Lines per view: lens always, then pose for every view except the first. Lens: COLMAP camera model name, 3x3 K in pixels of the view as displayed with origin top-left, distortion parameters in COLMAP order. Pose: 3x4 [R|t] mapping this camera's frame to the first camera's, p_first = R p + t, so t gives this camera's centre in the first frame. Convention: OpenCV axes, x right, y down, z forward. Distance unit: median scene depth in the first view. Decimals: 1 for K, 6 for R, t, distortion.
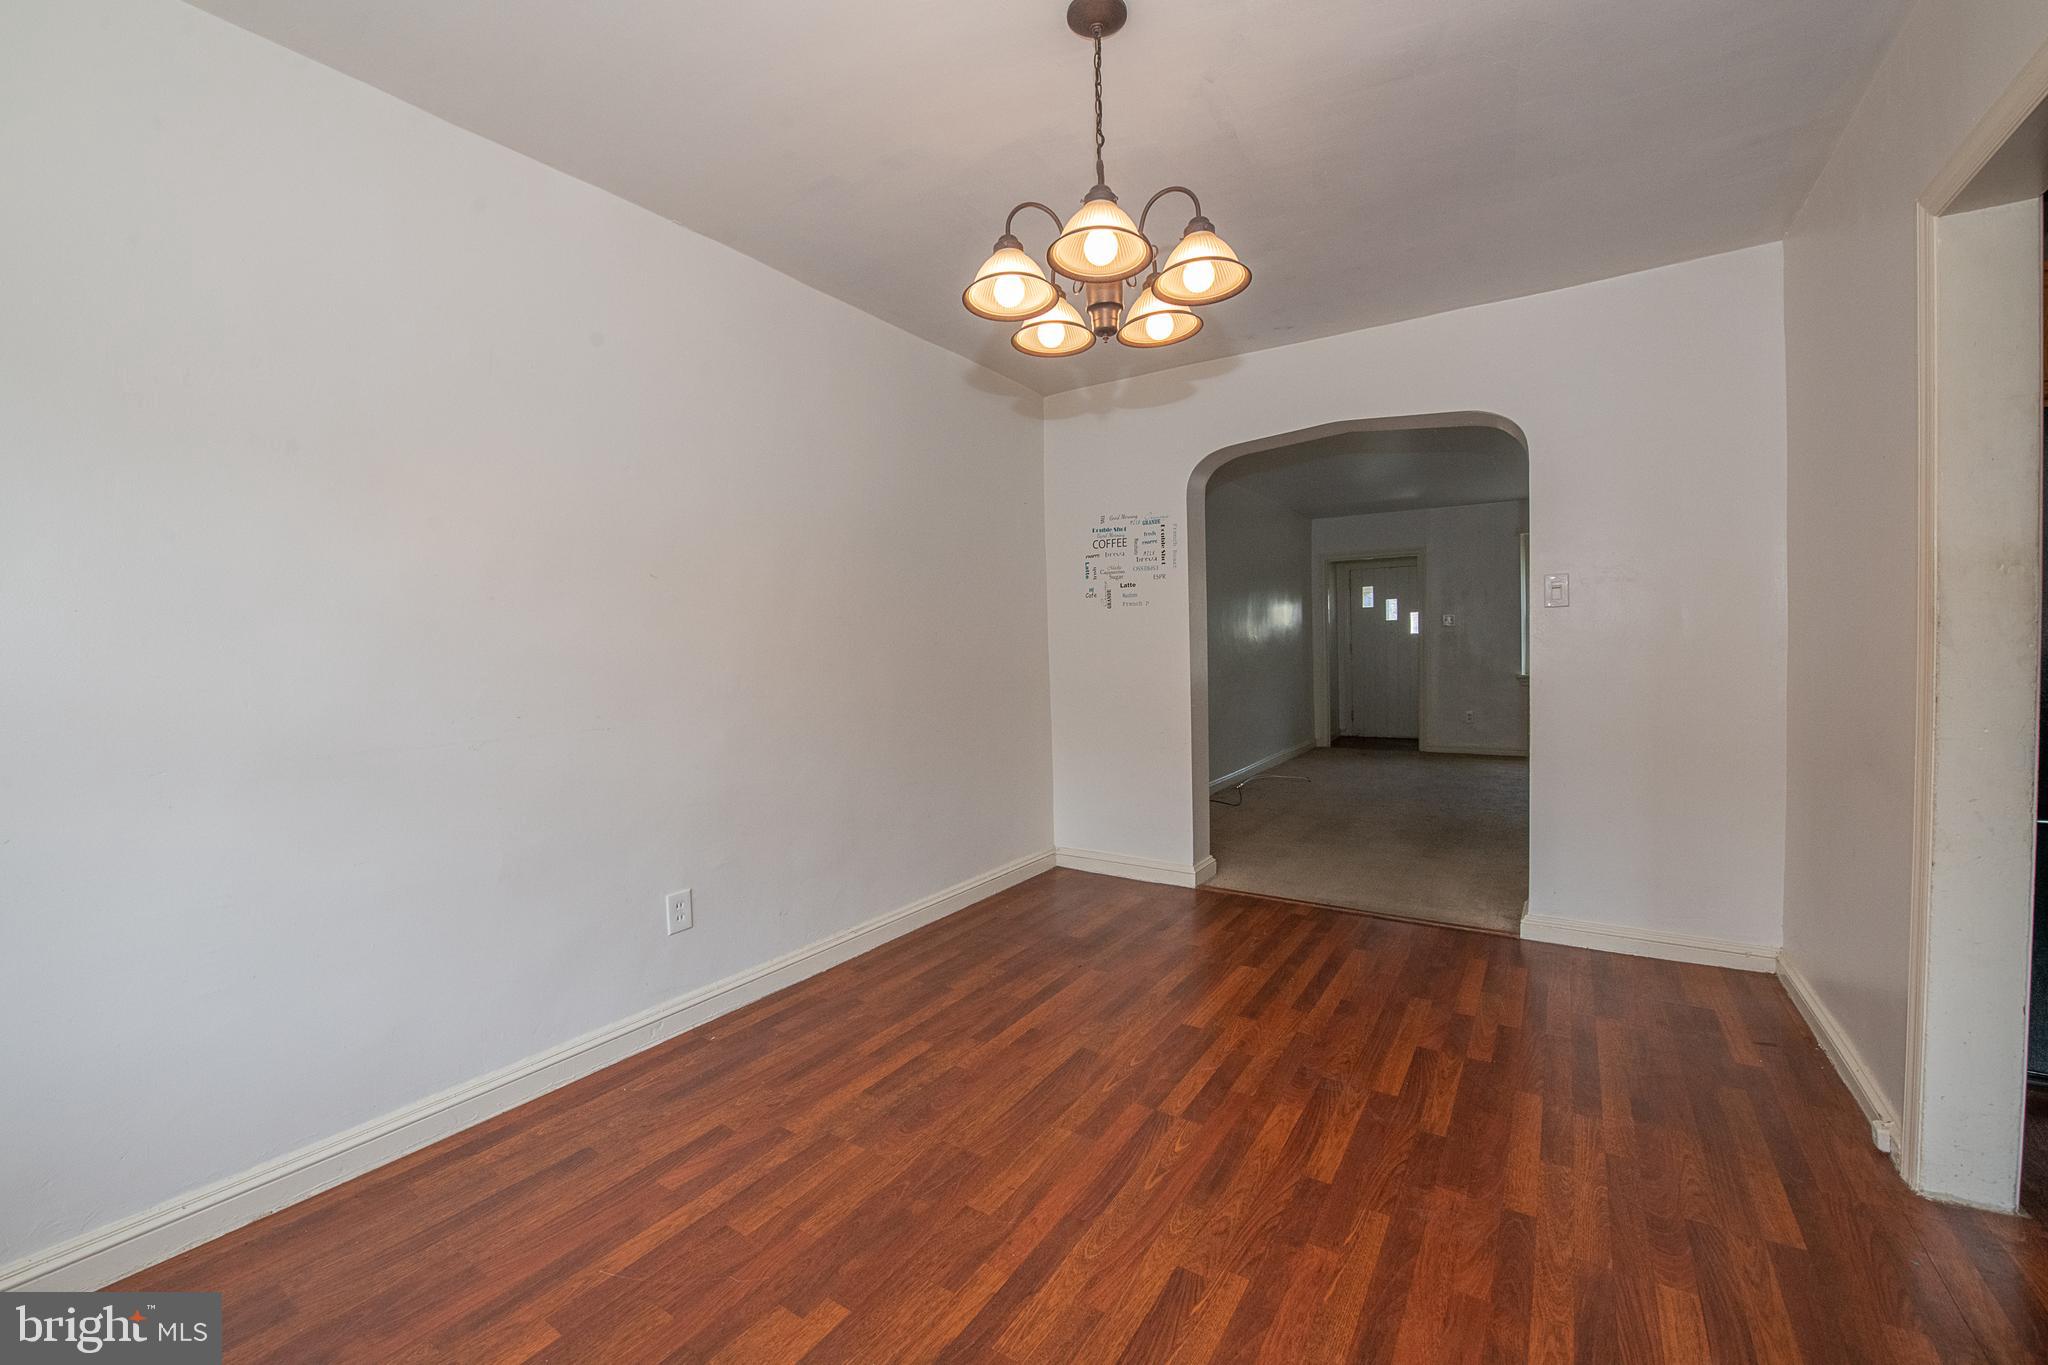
lens RADIAL K [[814.6, 0, 1028.9], [0, 814.6, 672.8], [0, 0, 1]] dist [-0.010402, -0.005848]
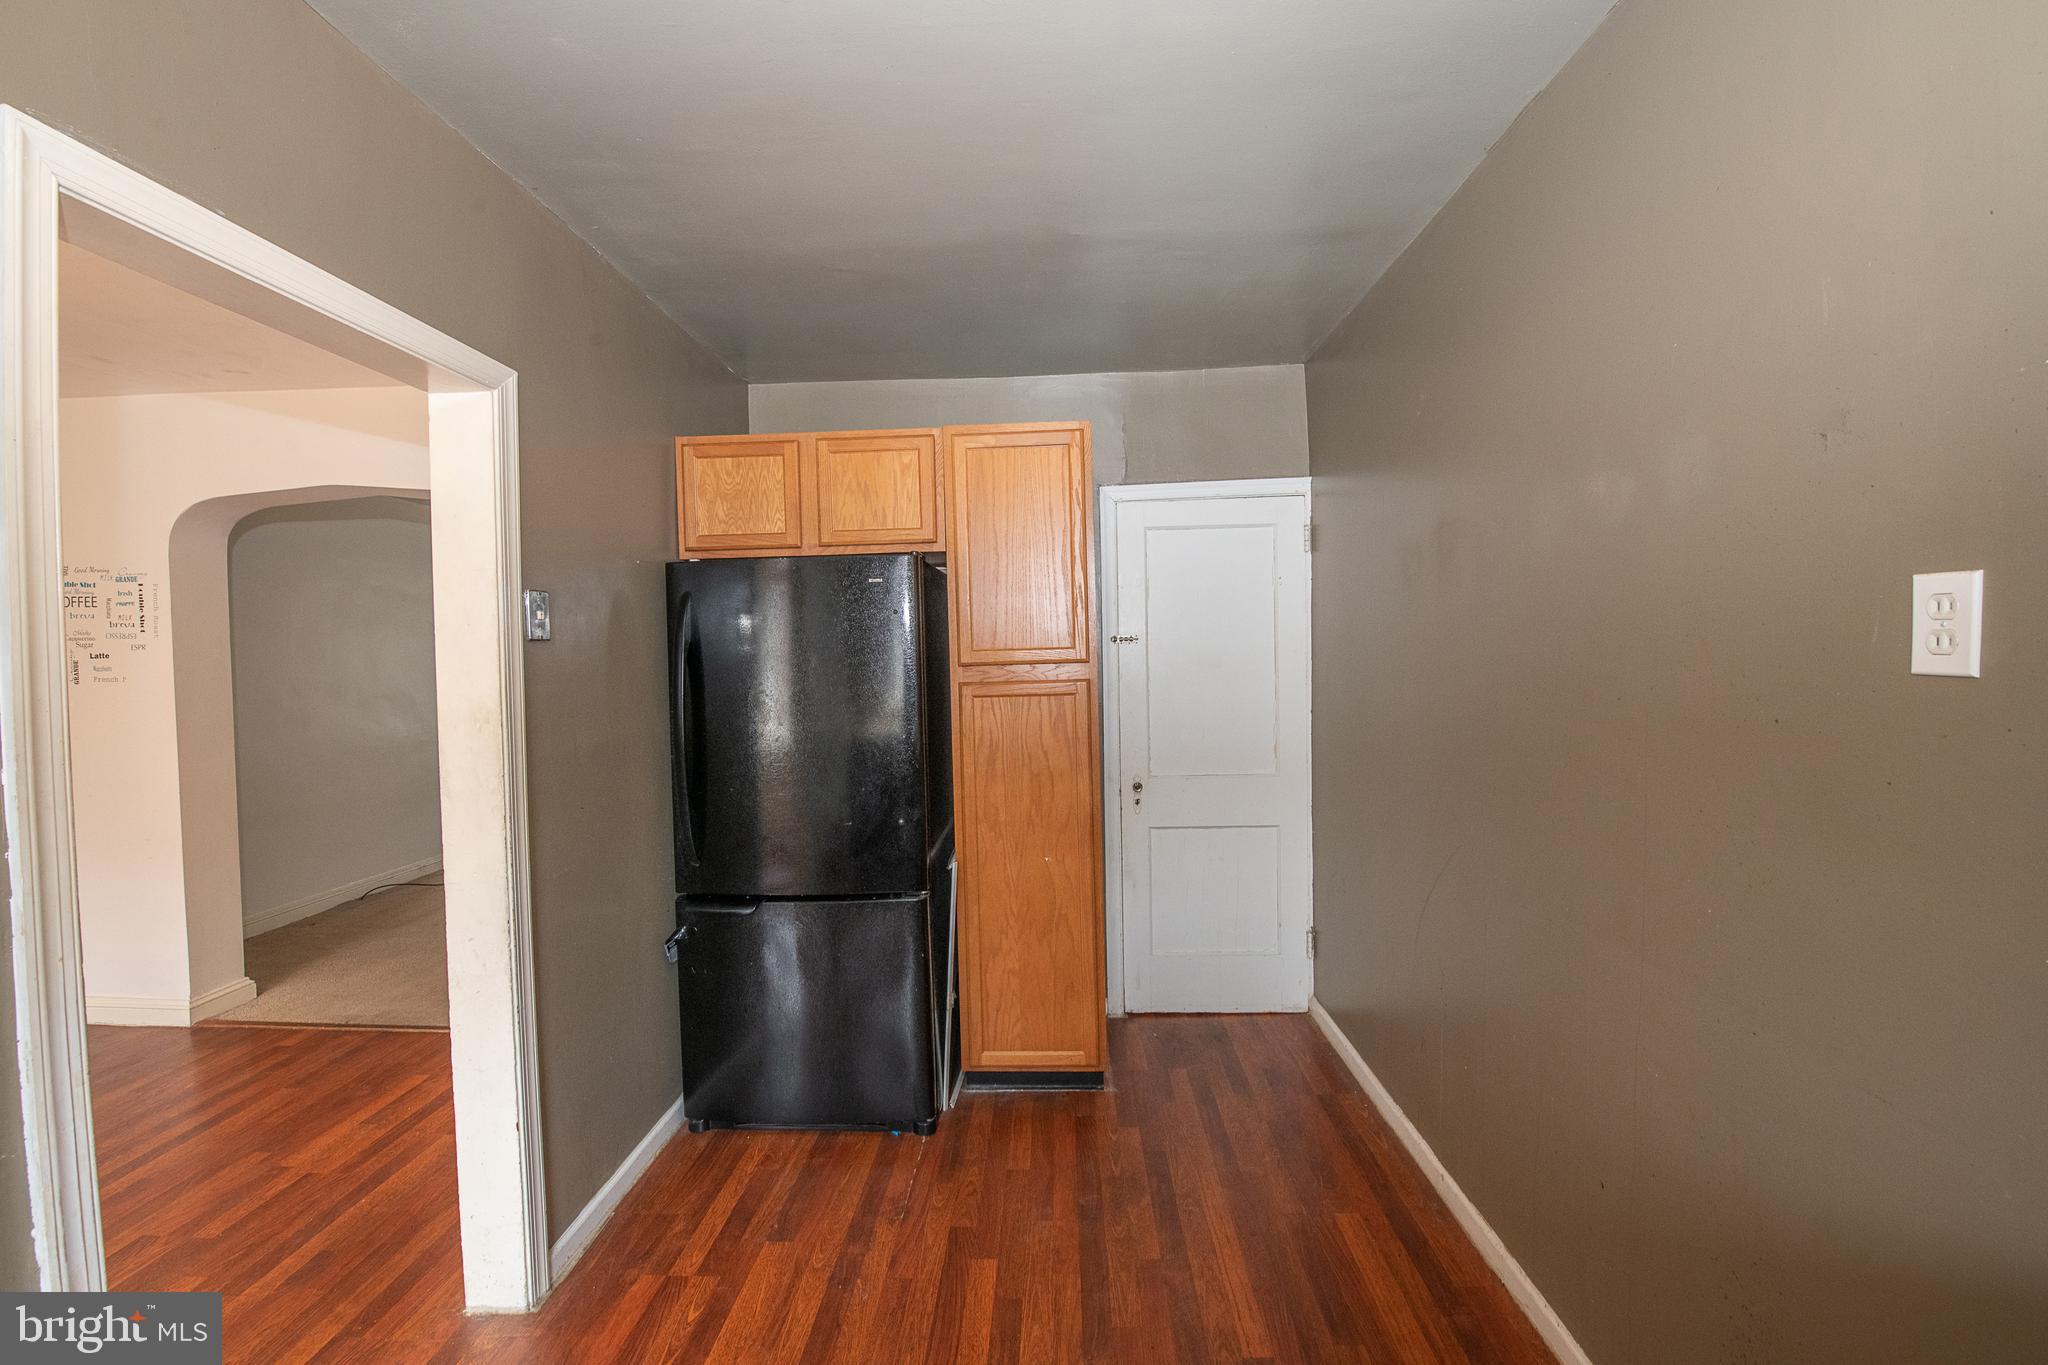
lens RADIAL K [[814.6, 0, 1028.9], [0, 814.6, 672.8], [0, 0, 1]] dist [-0.010402, -0.005848]
pose [[0.860695, -0.003796, 0.509107, 0.519439], [0.012561, 0.999826, -0.013781, -0.070661], [-0.508966, 0.018256, 0.860593, -0.130964]]
